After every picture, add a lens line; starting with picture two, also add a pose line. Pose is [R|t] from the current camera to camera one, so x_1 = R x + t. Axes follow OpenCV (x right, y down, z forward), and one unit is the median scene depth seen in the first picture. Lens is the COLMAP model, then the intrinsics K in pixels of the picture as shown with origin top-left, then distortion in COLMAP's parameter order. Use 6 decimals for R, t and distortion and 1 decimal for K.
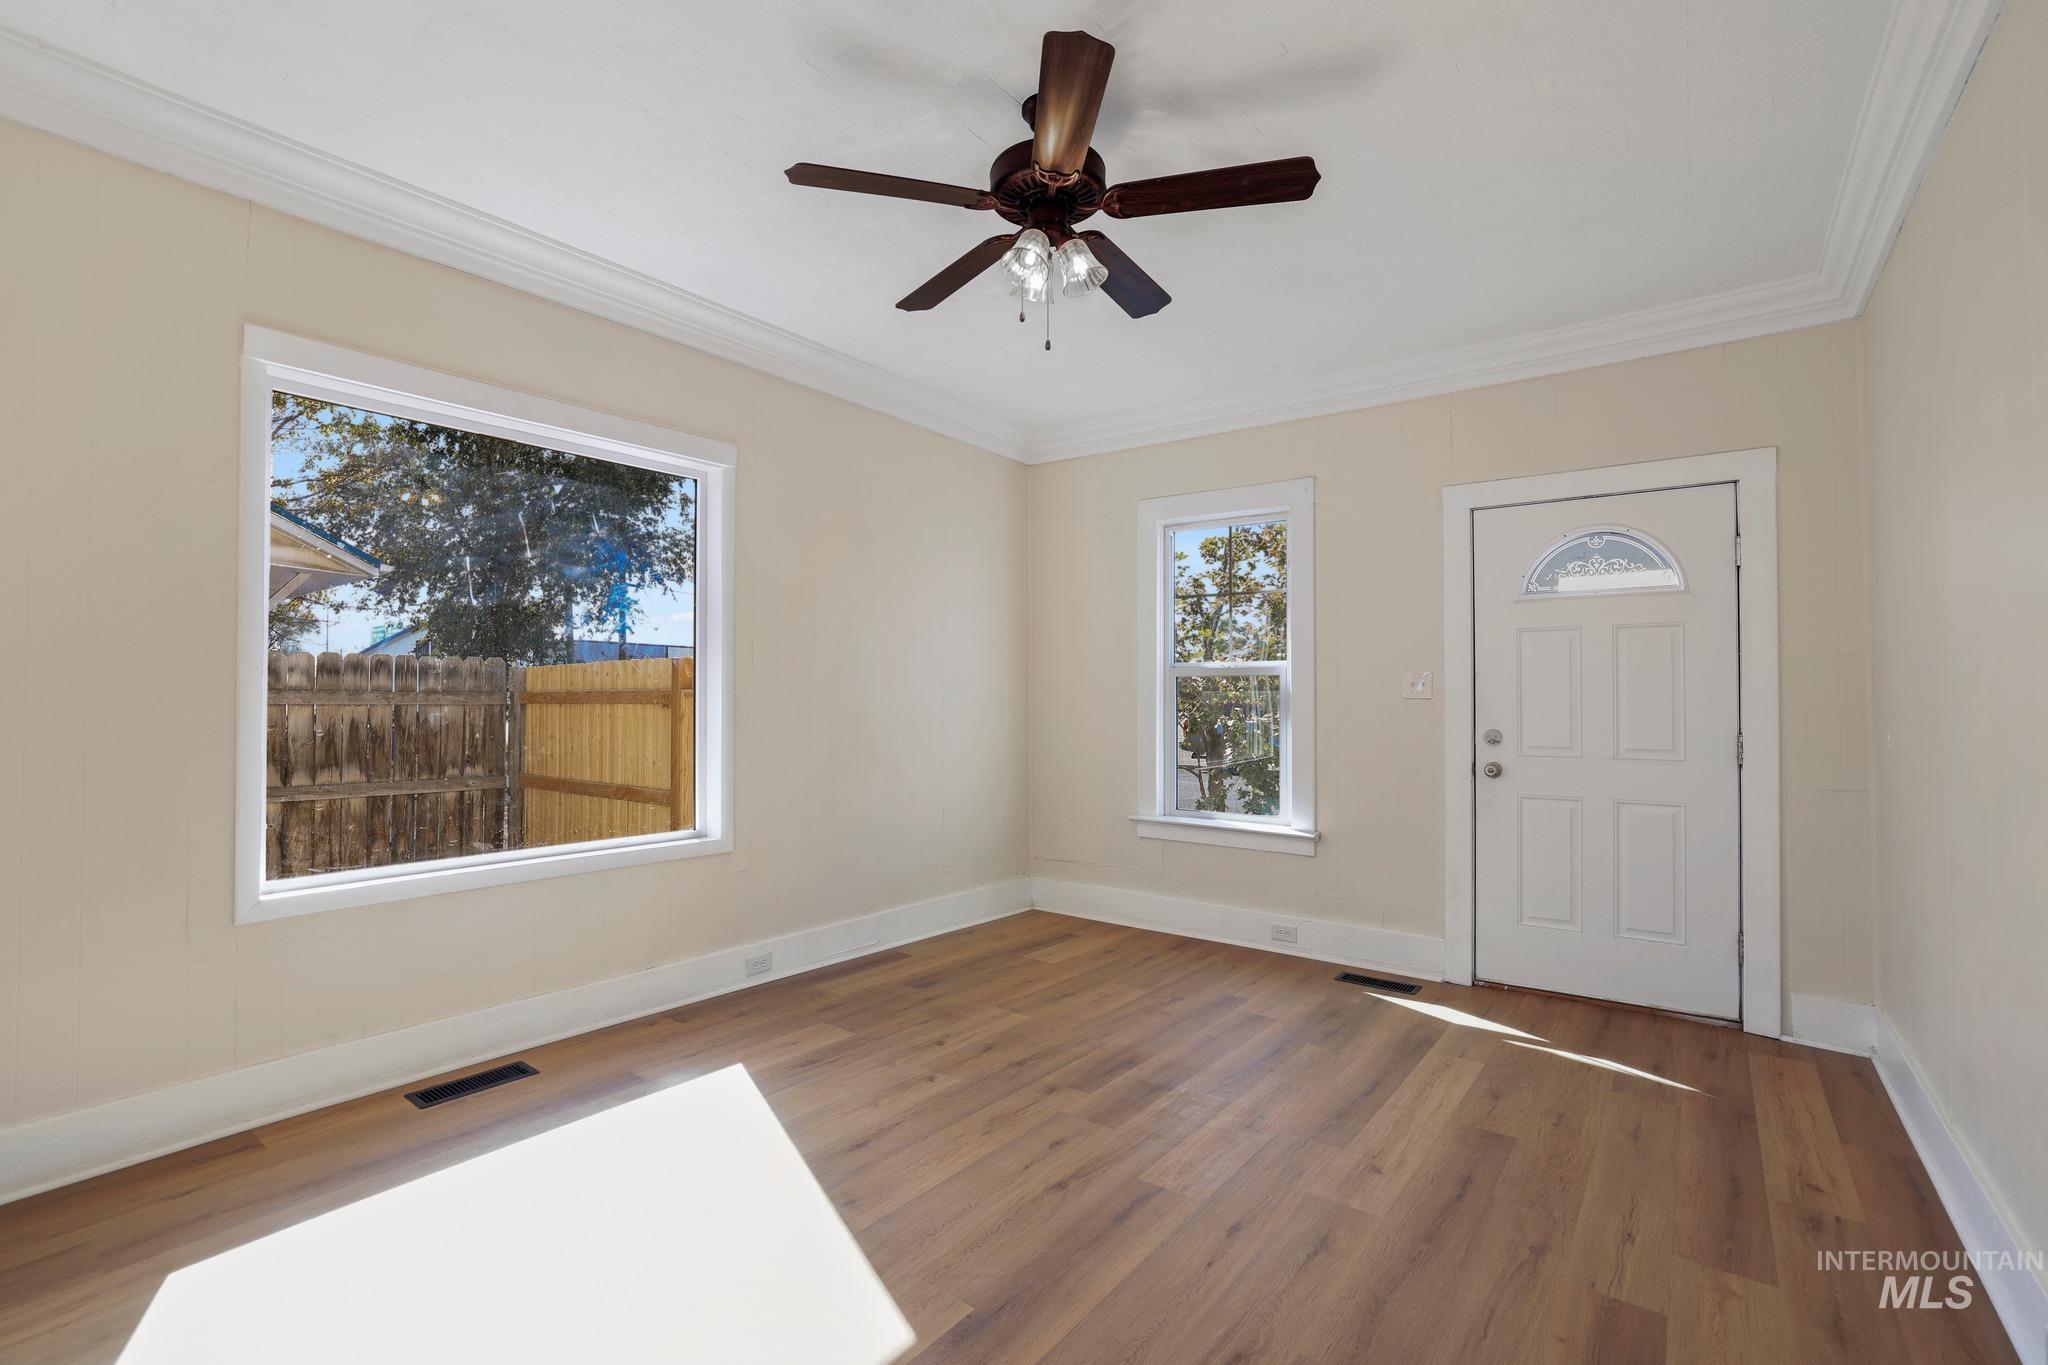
lens RADIAL K [[906.4, 0, 1024.0], [0, 906.4, 682.5], [0, 0, 1]] dist [-0.055252, 0.021540]
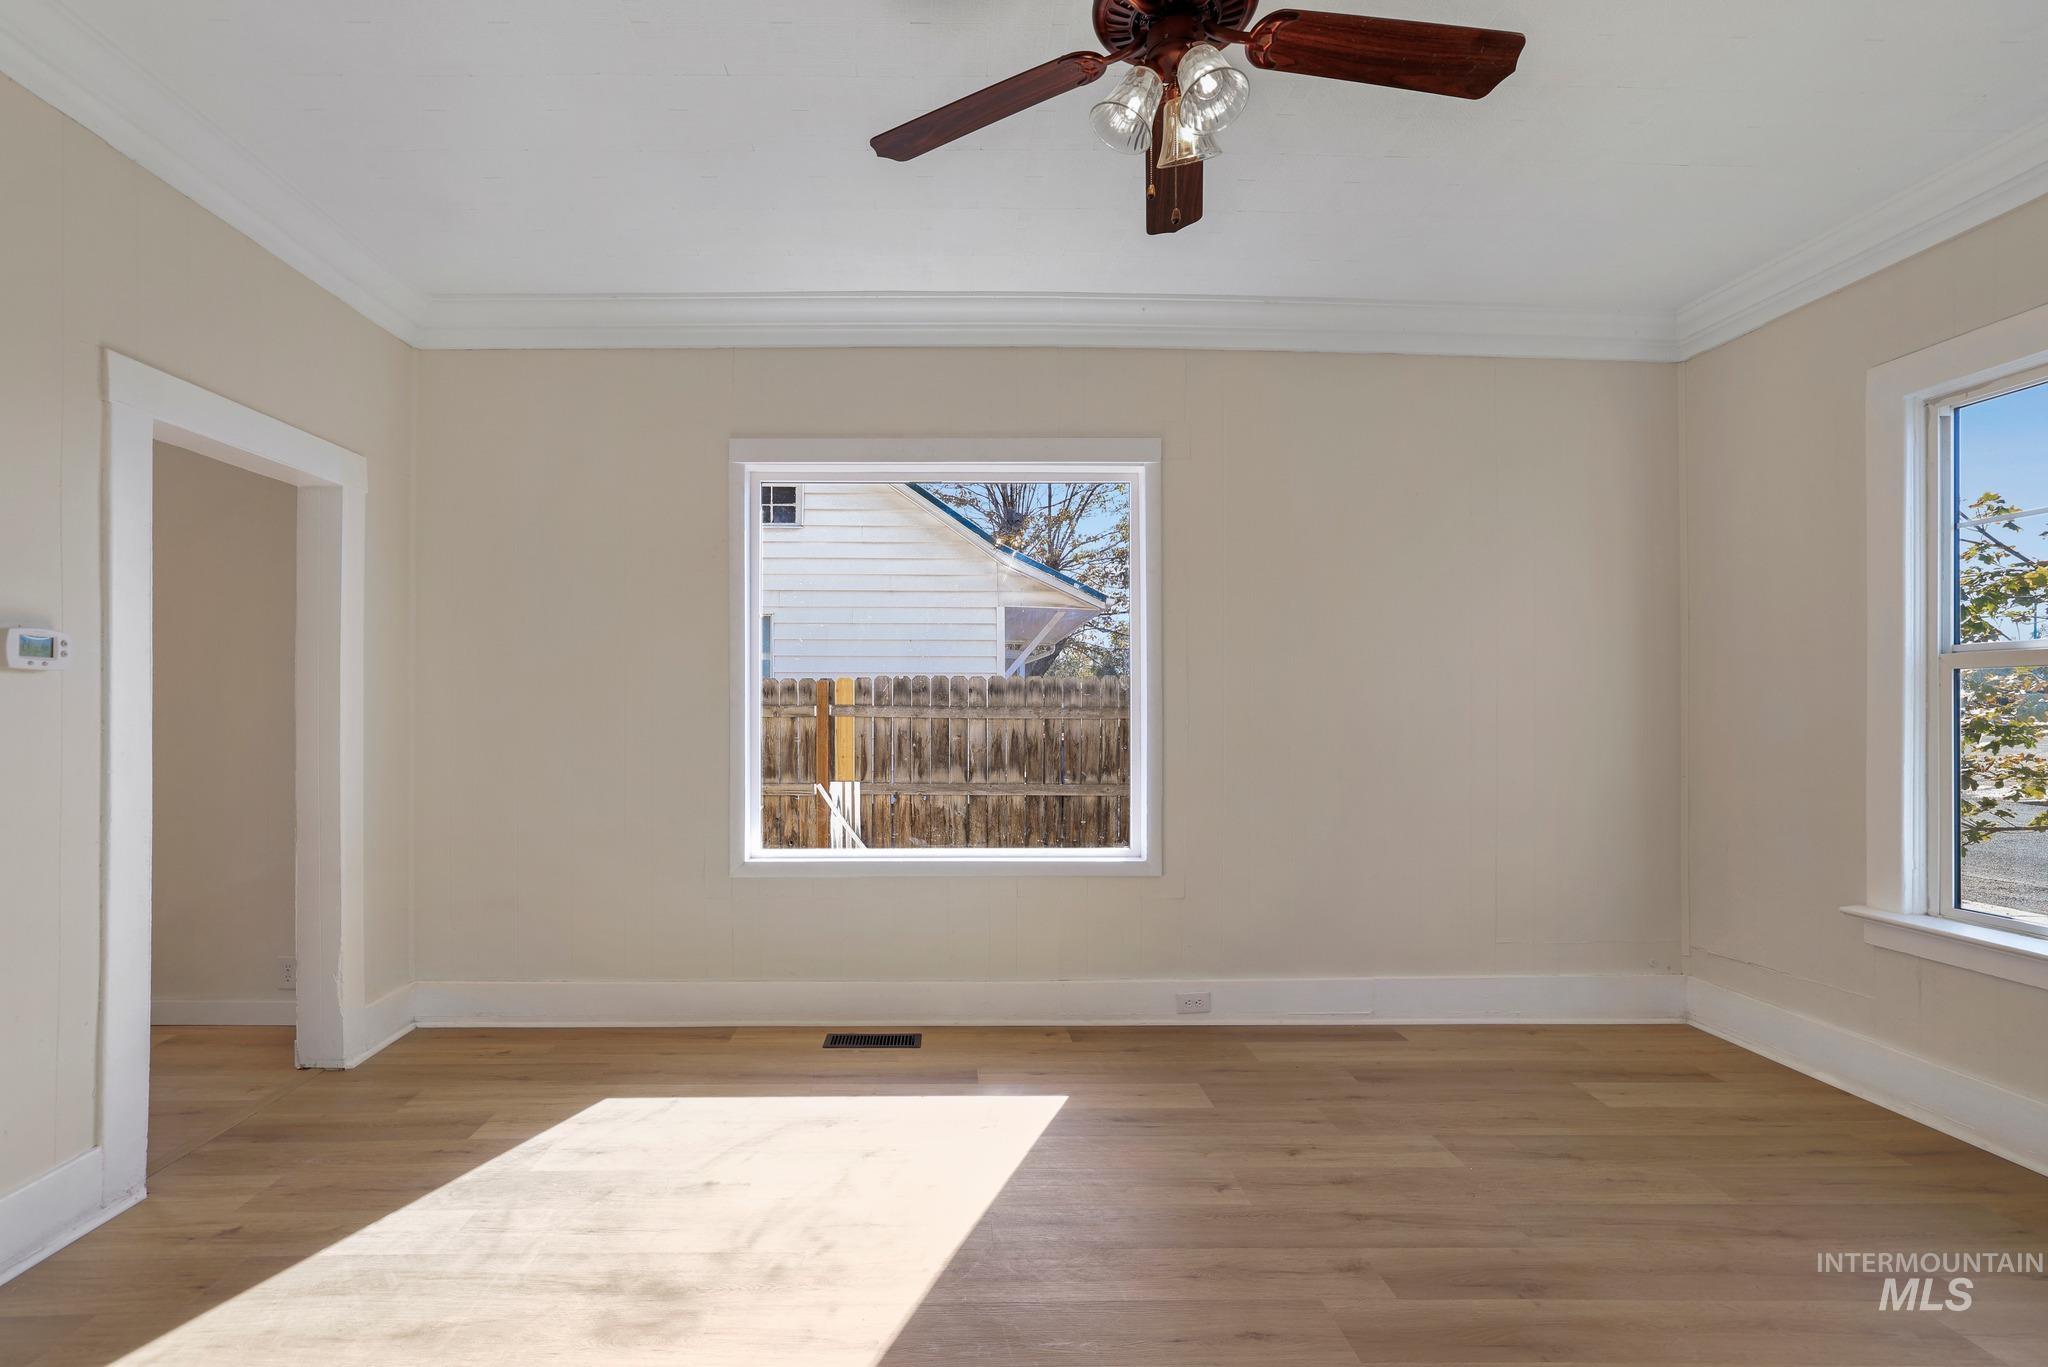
lens RADIAL K [[928.4, 0, 978.3], [0, 928.4, 717.6], [0, 0, 1]] dist [-0.059014, 0.026364]
pose [[0.623035, 0.001116, -0.782193, 0.311467], [0.016684, 0.999753, 0.014716, 0.006488], [0.782016, -0.022219, 0.622862, 0.262847]]
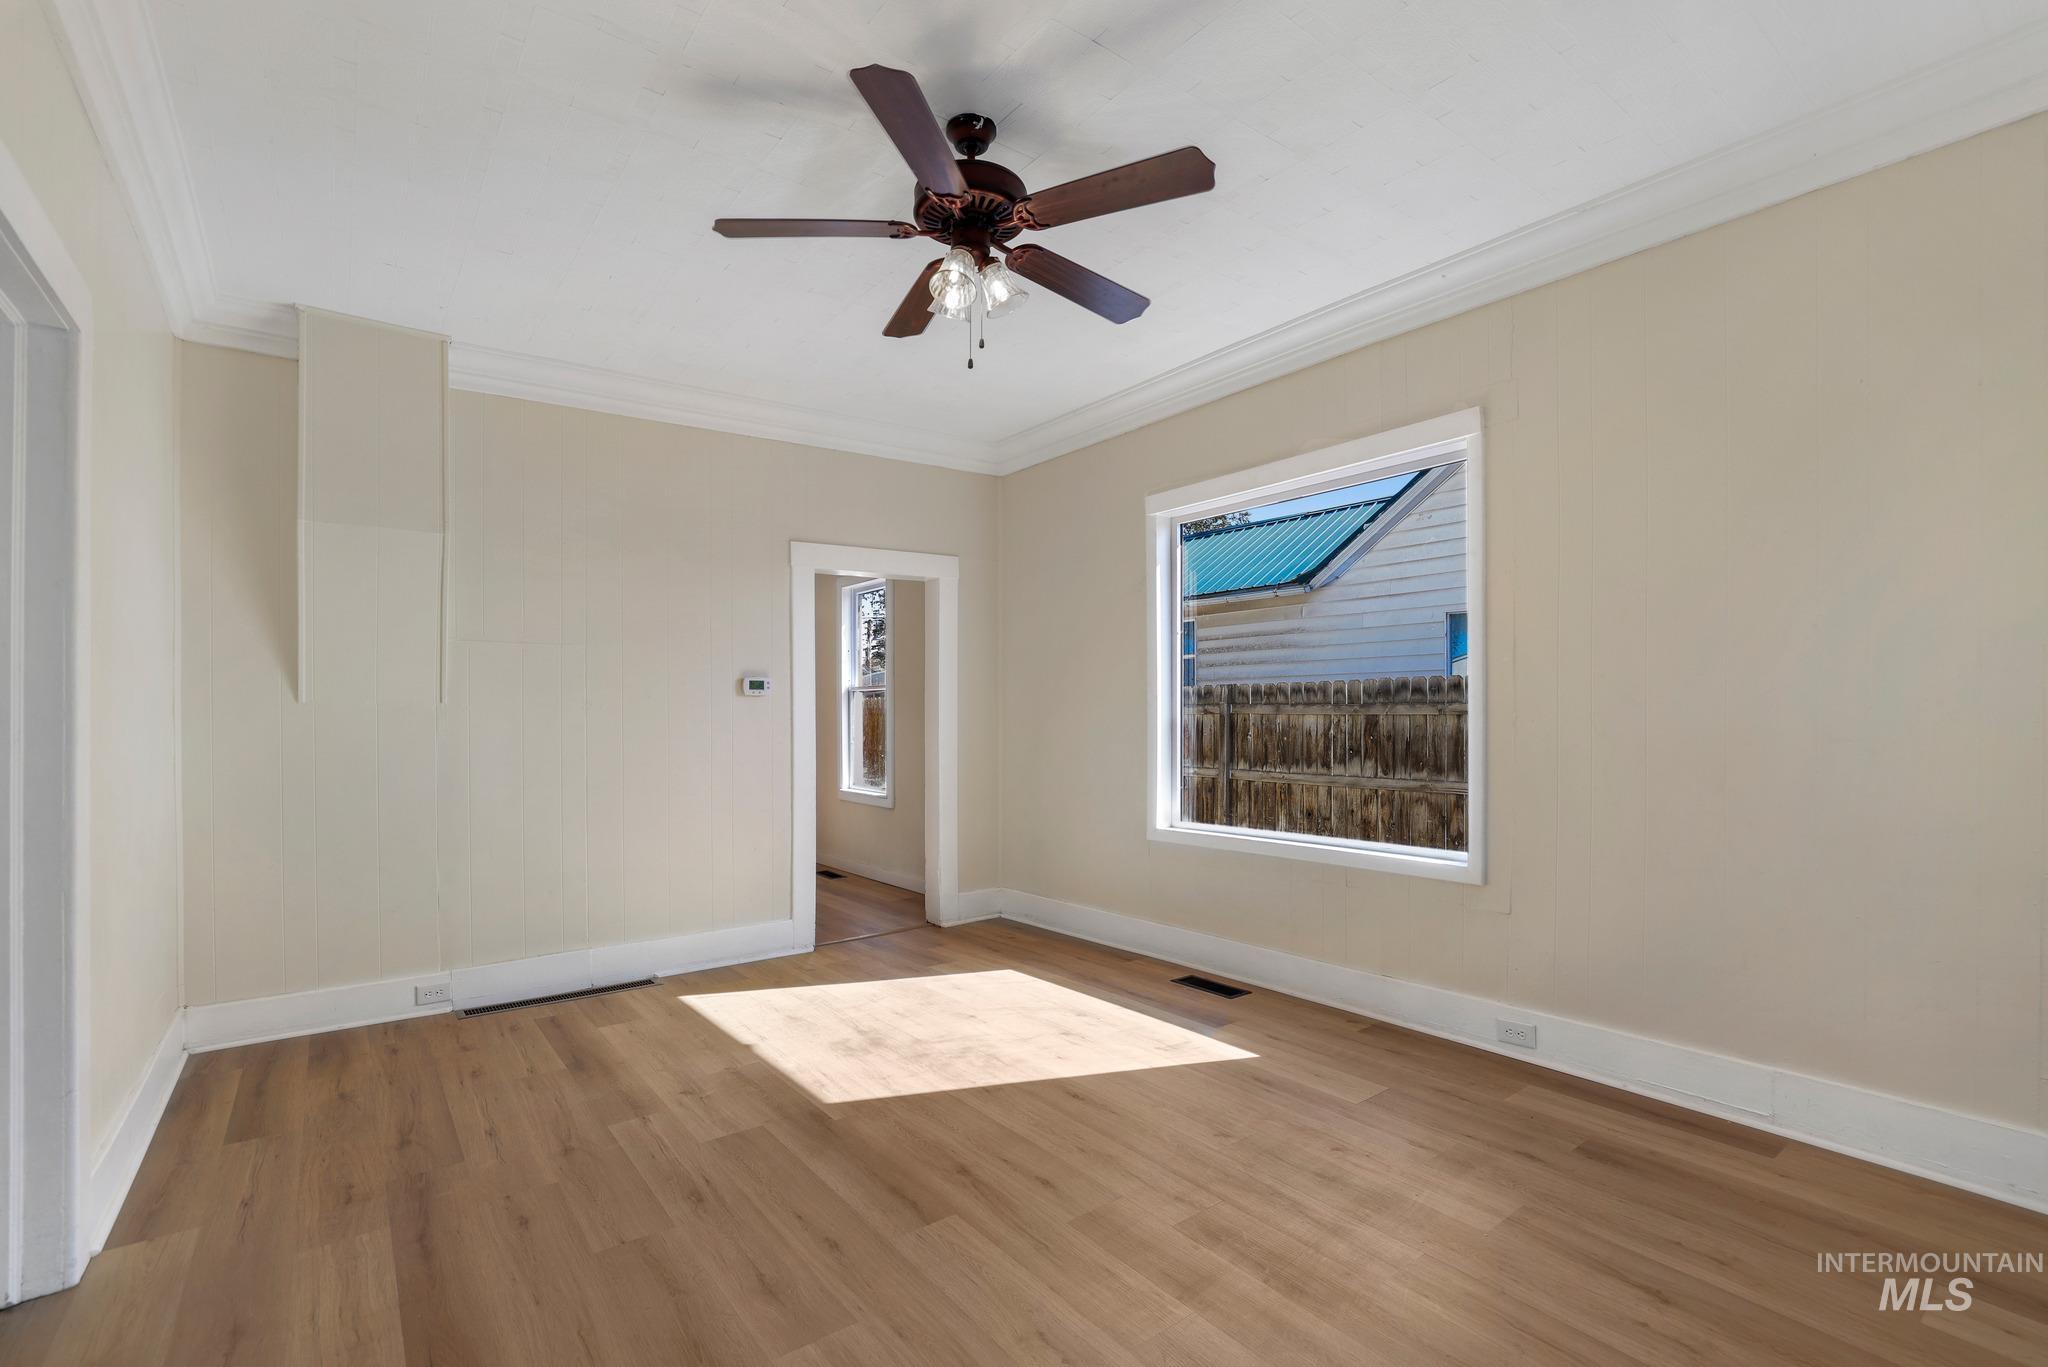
lens RADIAL K [[958.4, 0, 1033.3], [0, 958.4, 729.2], [0, 0, 1]] dist [-0.061418, 0.032159]
pose [[-0.273928, 0.012458, -0.961669, 0.661758], [0.025937, 0.999648, 0.005562, 0.023708], [0.961400, -0.023419, -0.274155, 0.852289]]
